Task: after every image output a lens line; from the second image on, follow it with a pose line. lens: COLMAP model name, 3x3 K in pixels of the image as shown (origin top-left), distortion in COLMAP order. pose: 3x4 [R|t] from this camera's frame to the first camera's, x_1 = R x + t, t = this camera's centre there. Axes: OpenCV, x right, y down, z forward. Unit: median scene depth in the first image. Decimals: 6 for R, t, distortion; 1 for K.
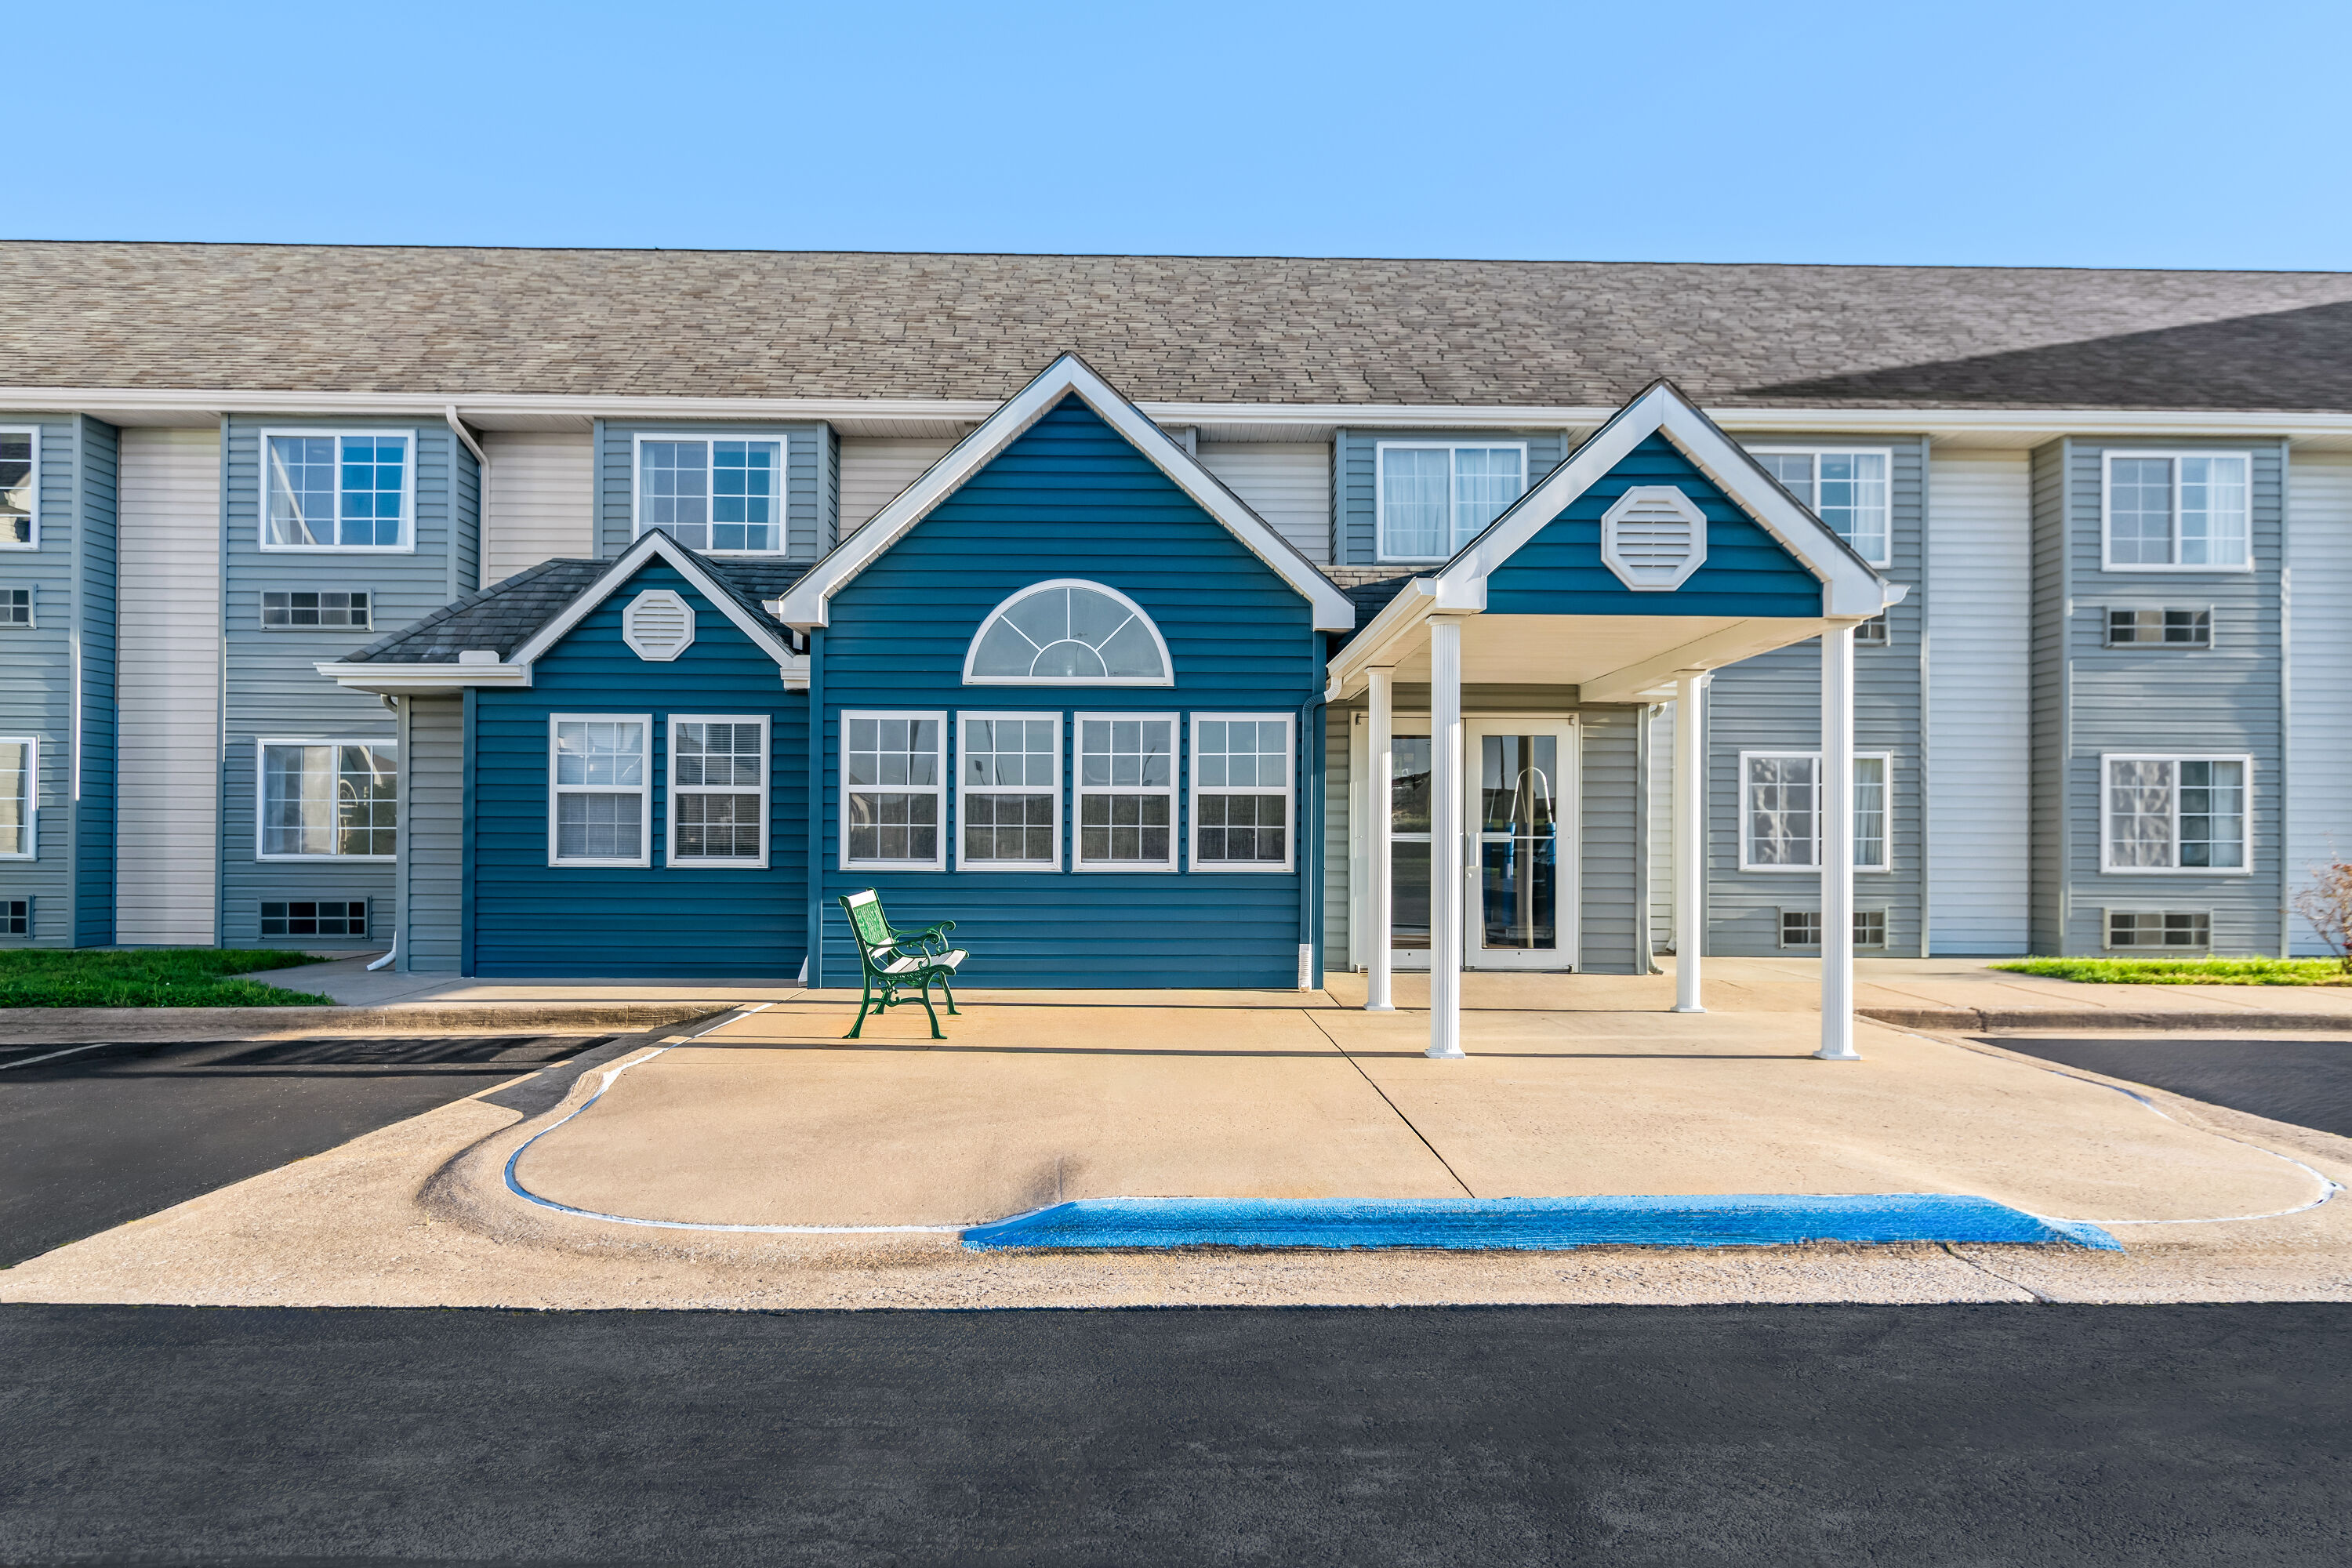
lens RADIAL K [[1558.7, 0, 1176.0], [0, 1558.7, 784.0], [0, 0, 1]] dist [-0.000968, -0.000134]
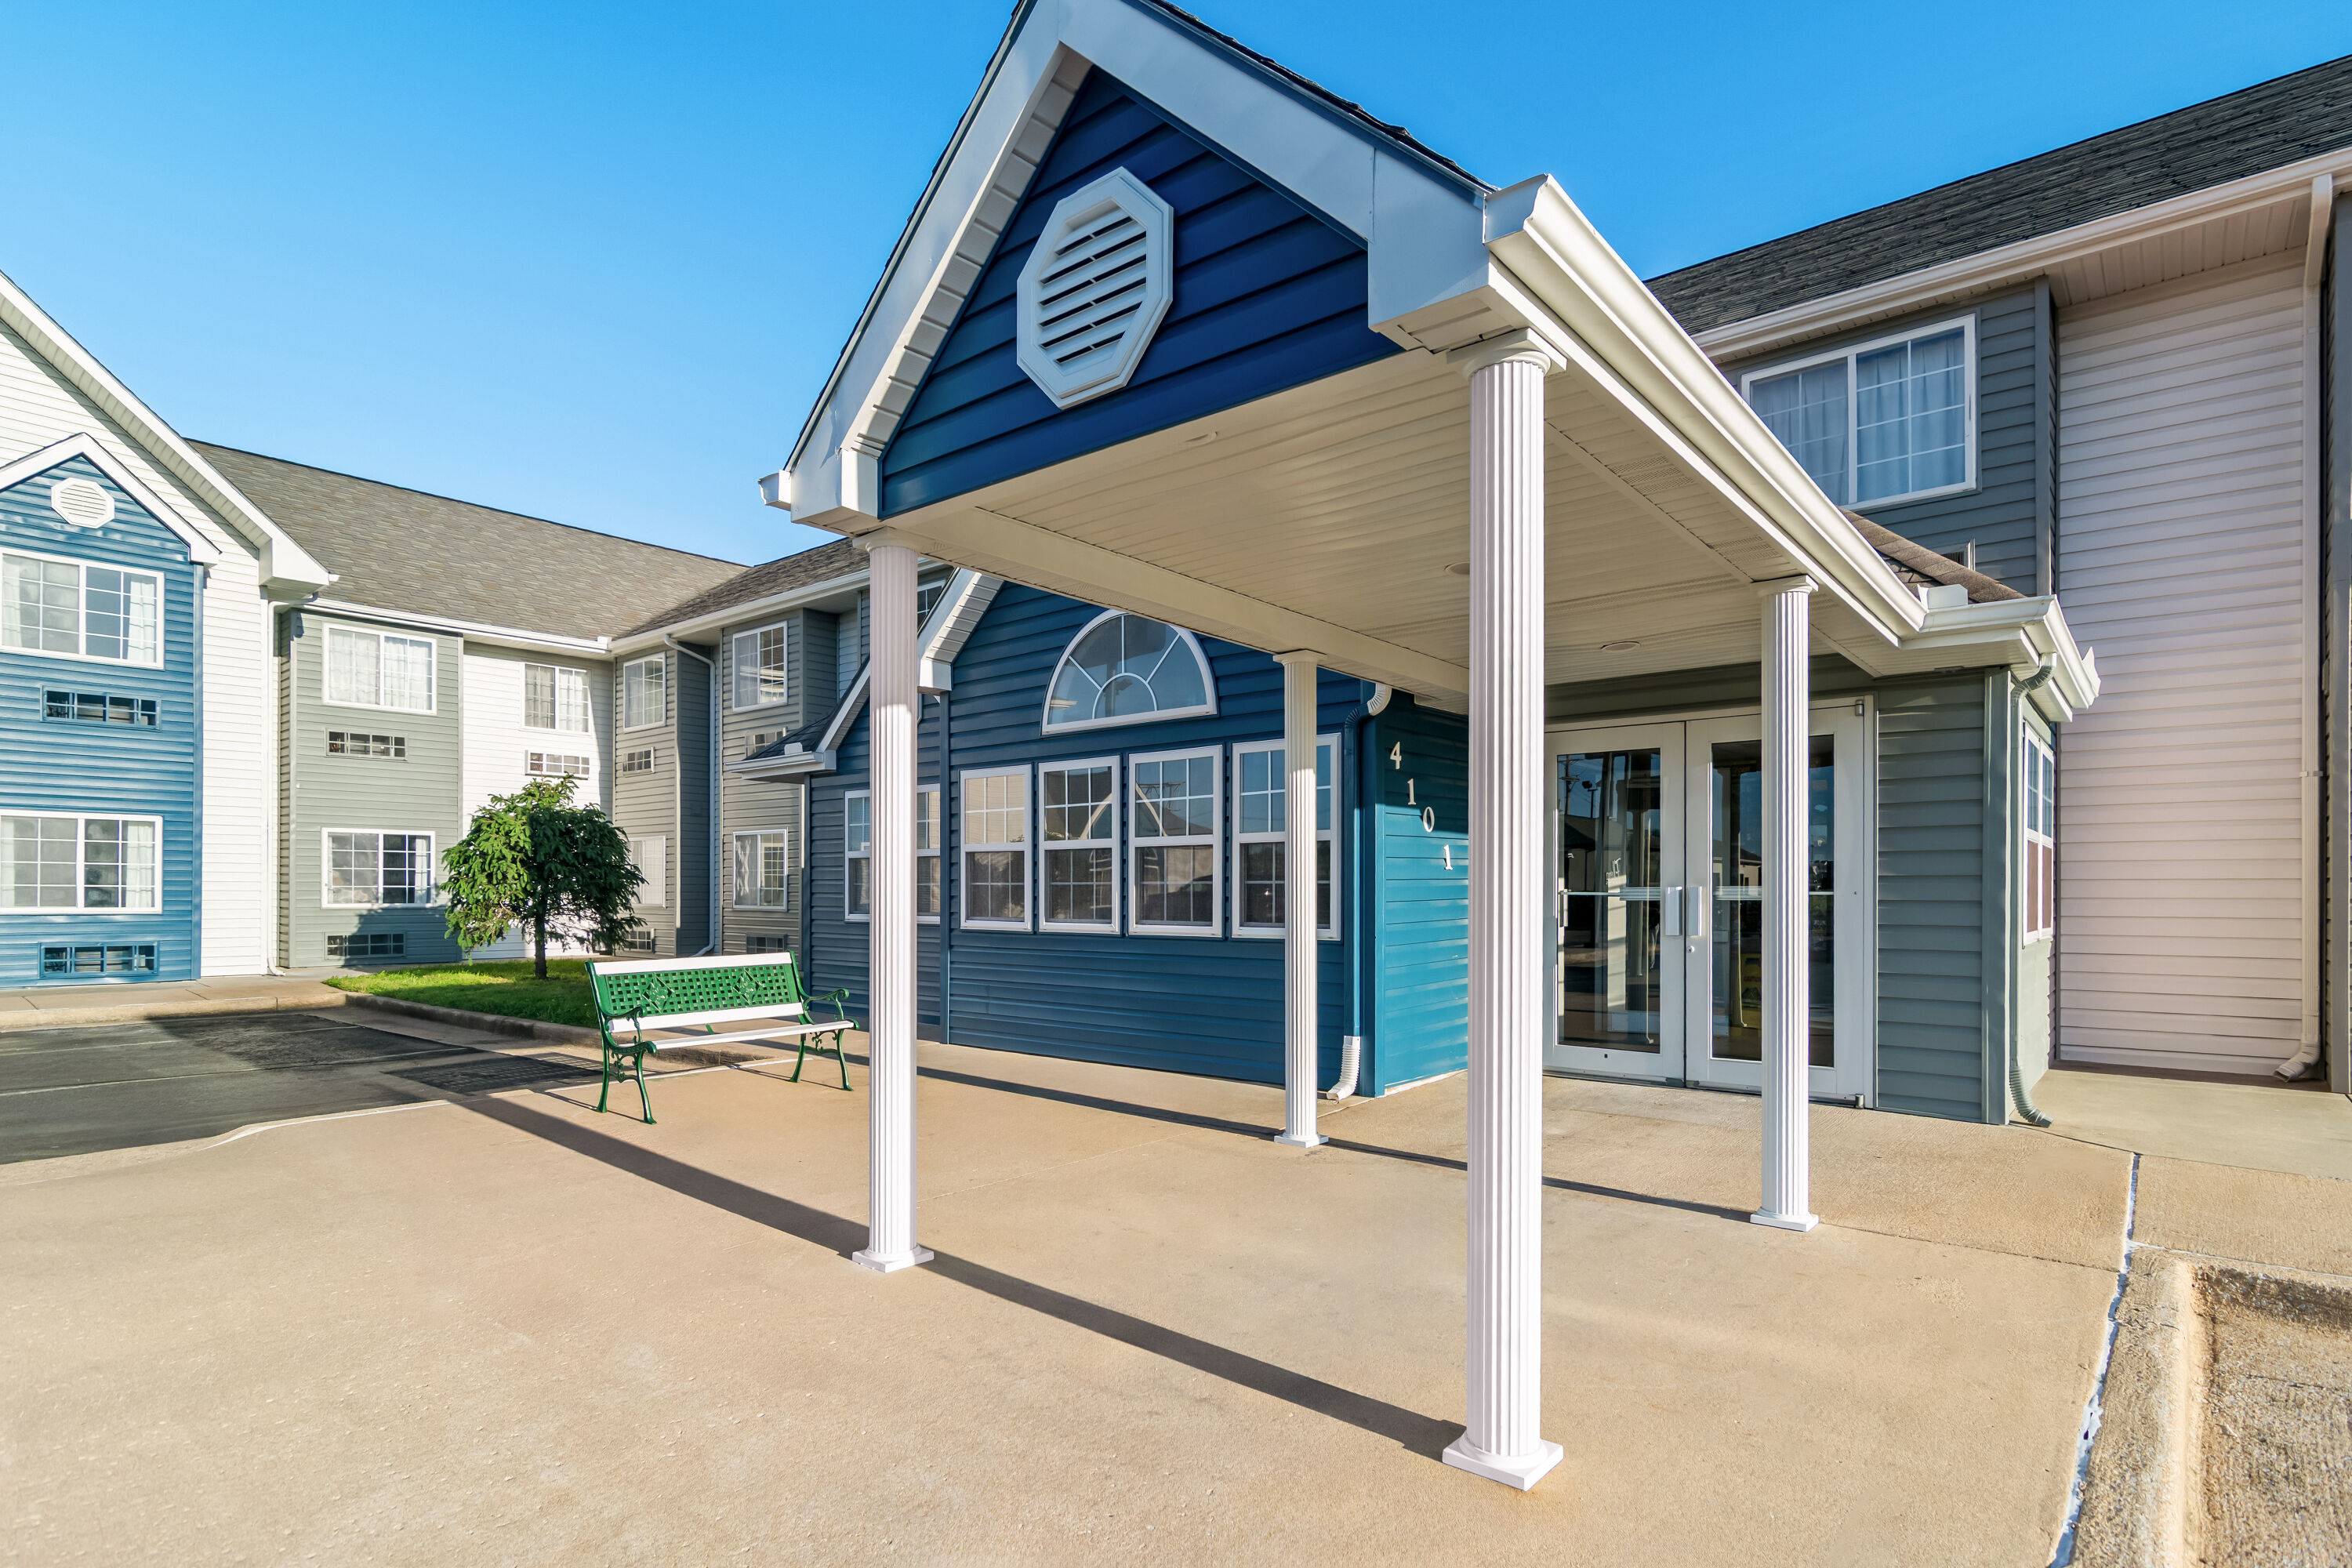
lens RADIAL K [[1179.3, 0, 1174.0], [0, 1179.3, 877.3], [0, 0, 1]] dist [-0.015561, -0.000292]
pose [[0.752041, -0.011524, -0.659015, 0.396551], [0.024965, 0.999628, 0.011009, 0.017299], [0.658643, -0.024732, 0.752049, 0.509230]]
